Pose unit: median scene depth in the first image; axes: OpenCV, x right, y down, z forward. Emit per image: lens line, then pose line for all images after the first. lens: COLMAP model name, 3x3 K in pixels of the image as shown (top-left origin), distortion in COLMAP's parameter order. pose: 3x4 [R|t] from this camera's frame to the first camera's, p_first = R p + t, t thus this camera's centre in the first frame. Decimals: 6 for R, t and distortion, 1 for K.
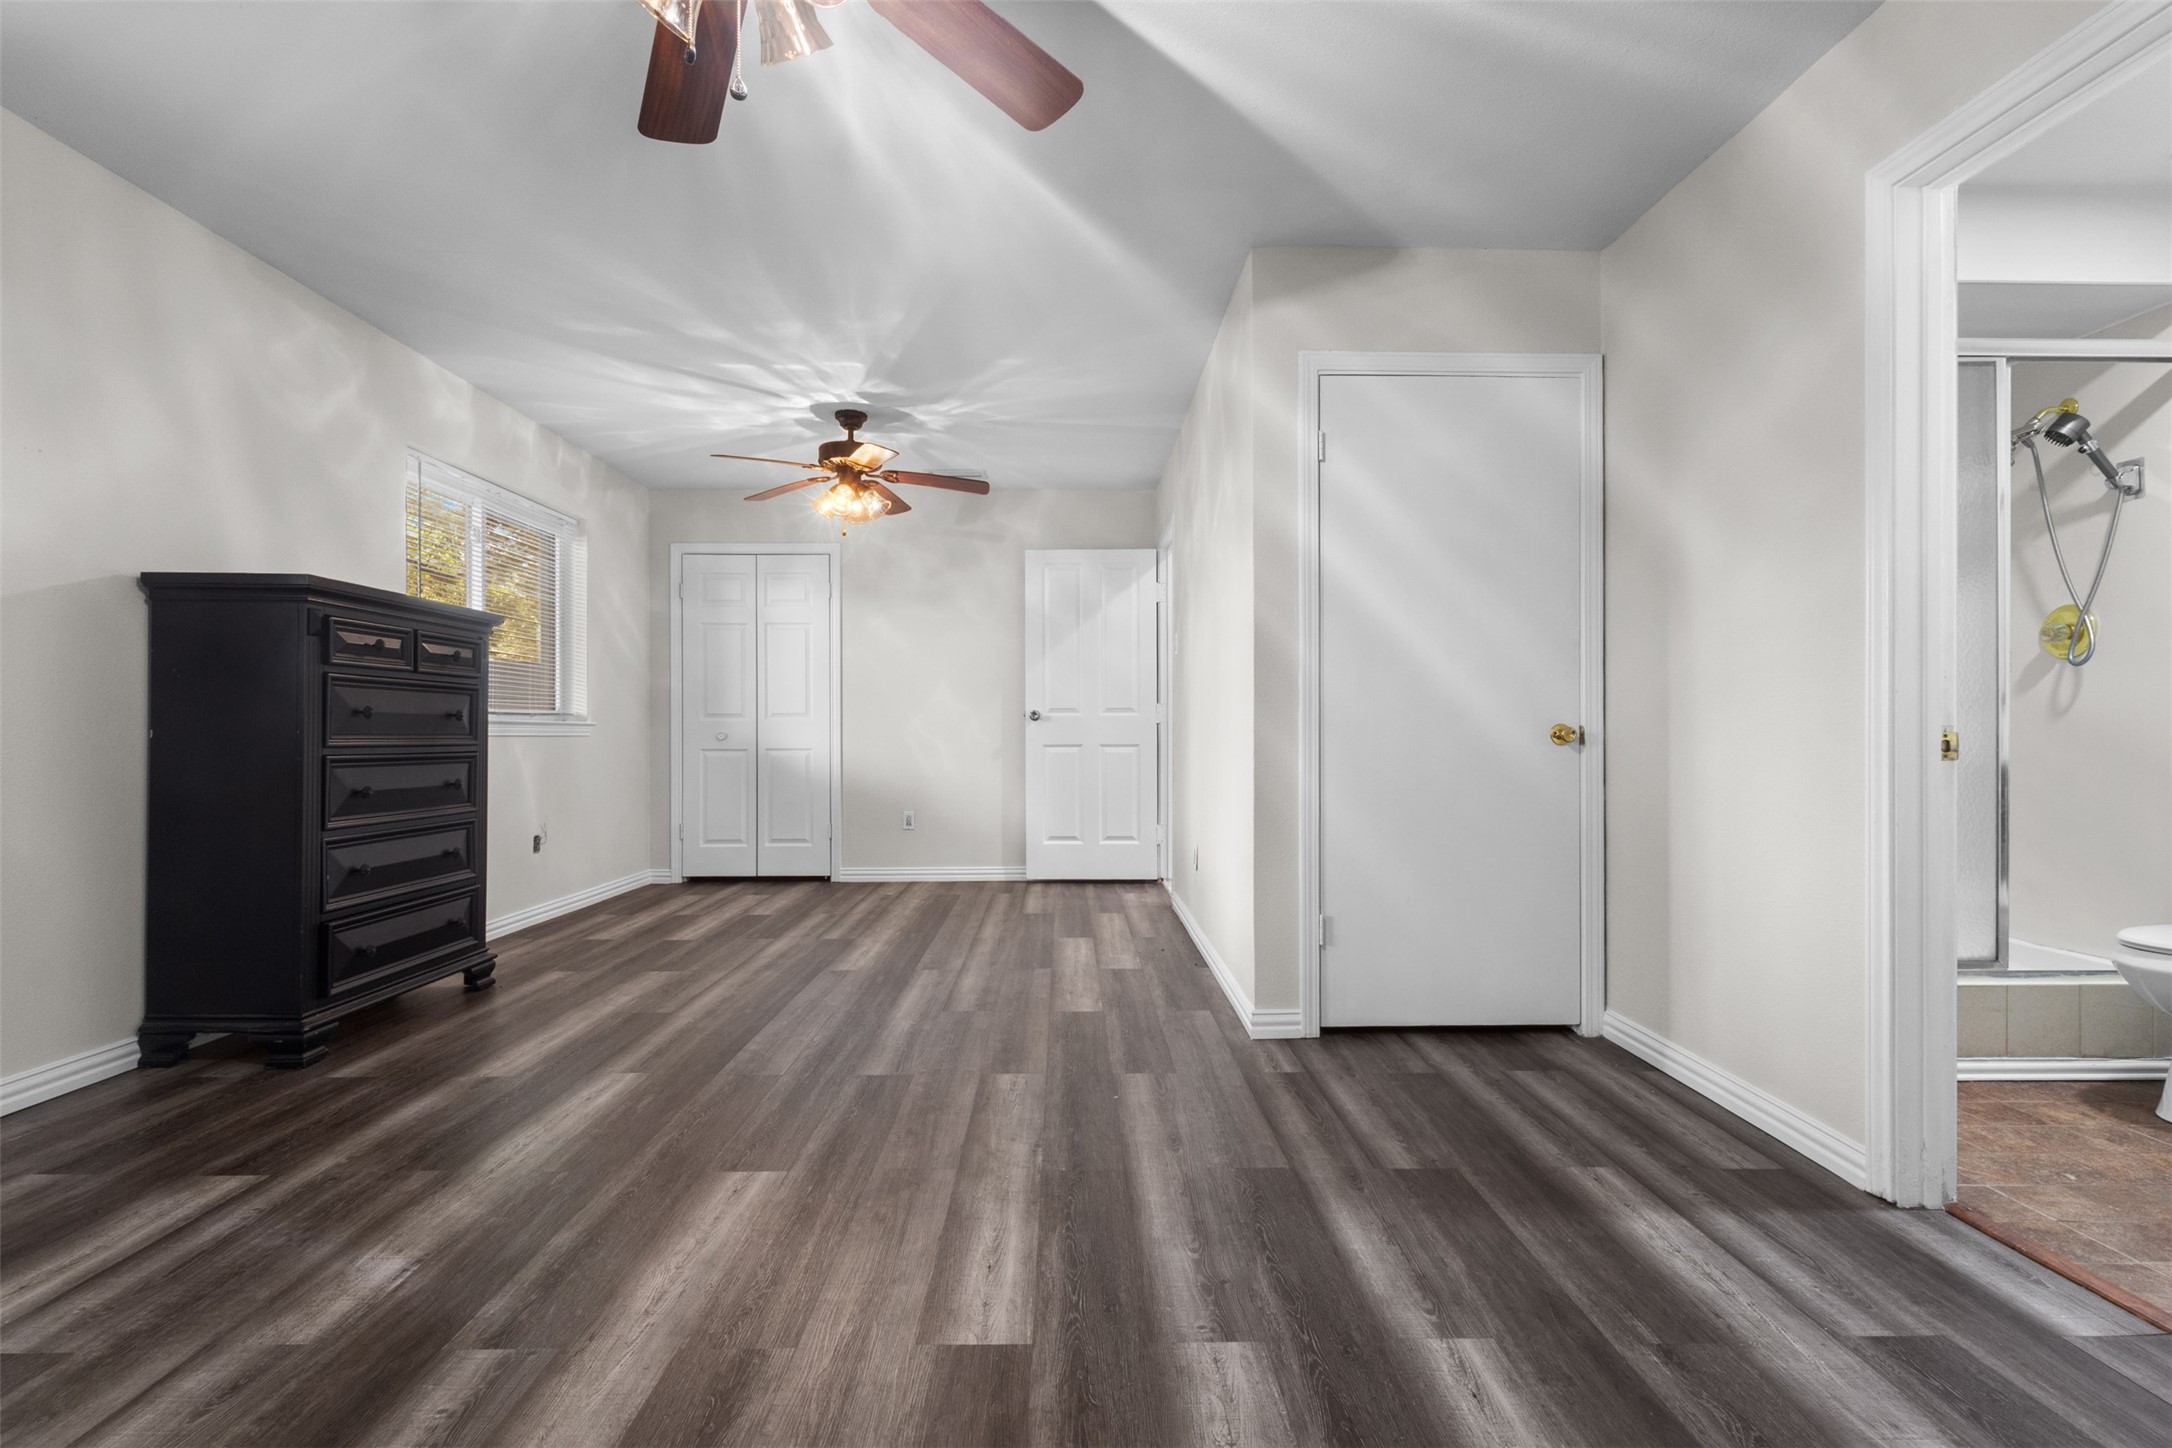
lens RADIAL K [[1000.1, 0, 1086.0], [0, 1000.1, 724.0], [0, 0, 1]] dist [-0.000675, 0.000483]
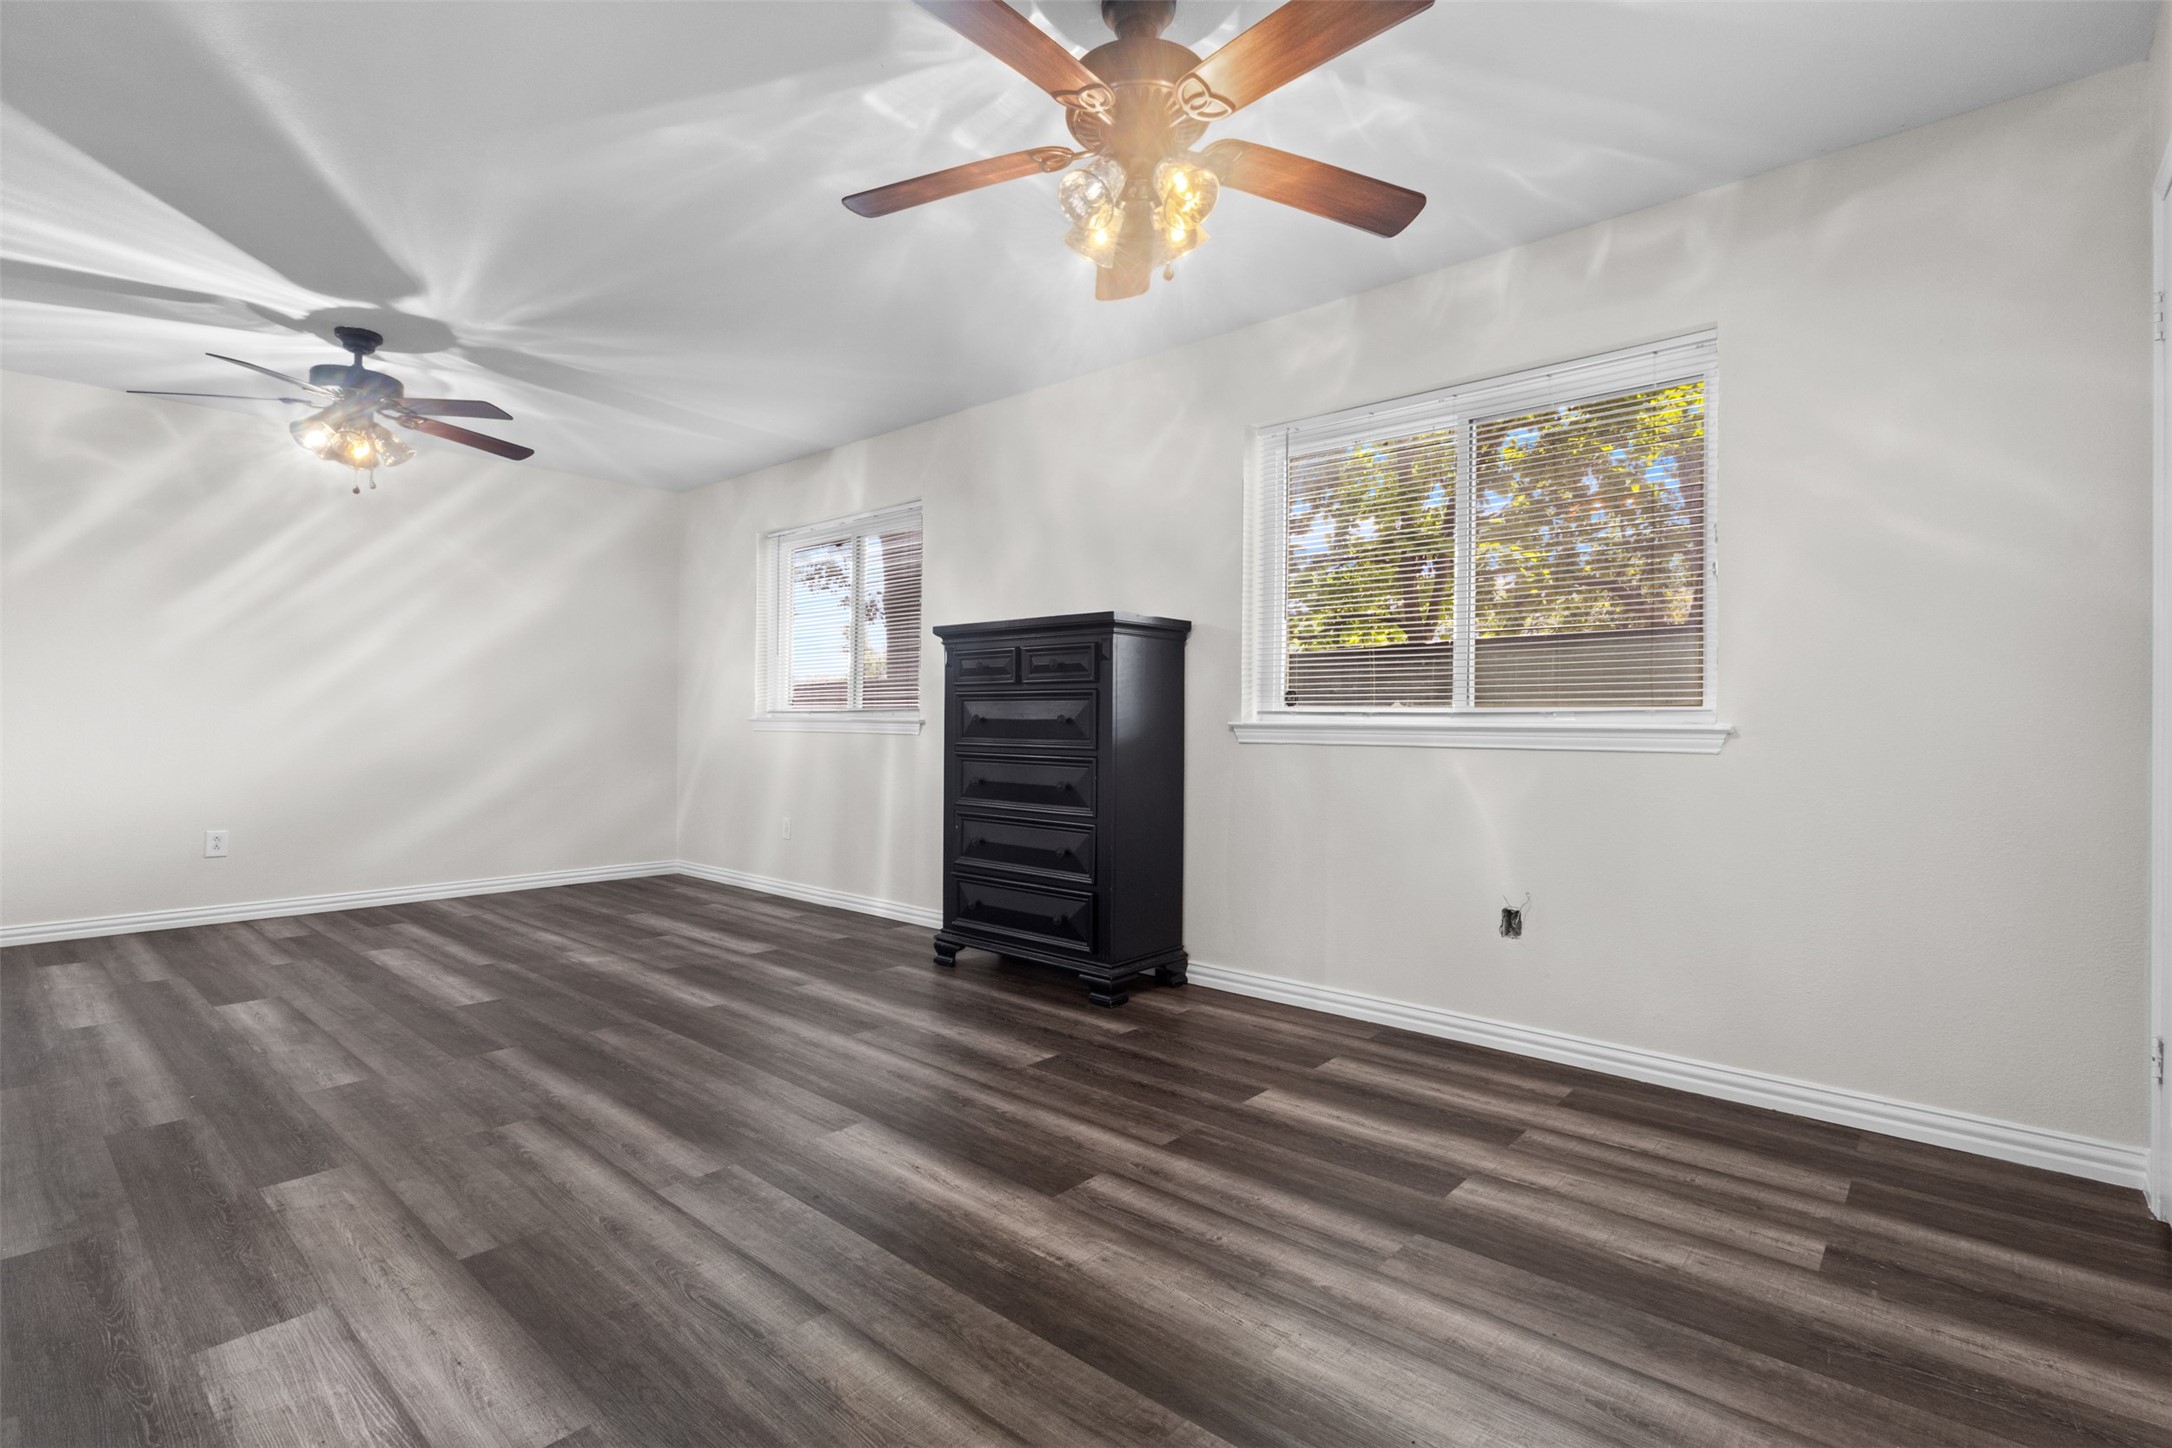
lens RADIAL K [[1000.1, 0, 1086.0], [0, 1000.1, 724.0], [0, 0, 1]] dist [-0.000675, 0.000483]
pose [[-0.672516, -0.011961, -0.739986, 0.153297], [-0.005632, 0.999923, -0.011044, 0.007872], [0.740061, -0.003260, -0.672532, 2.067404]]
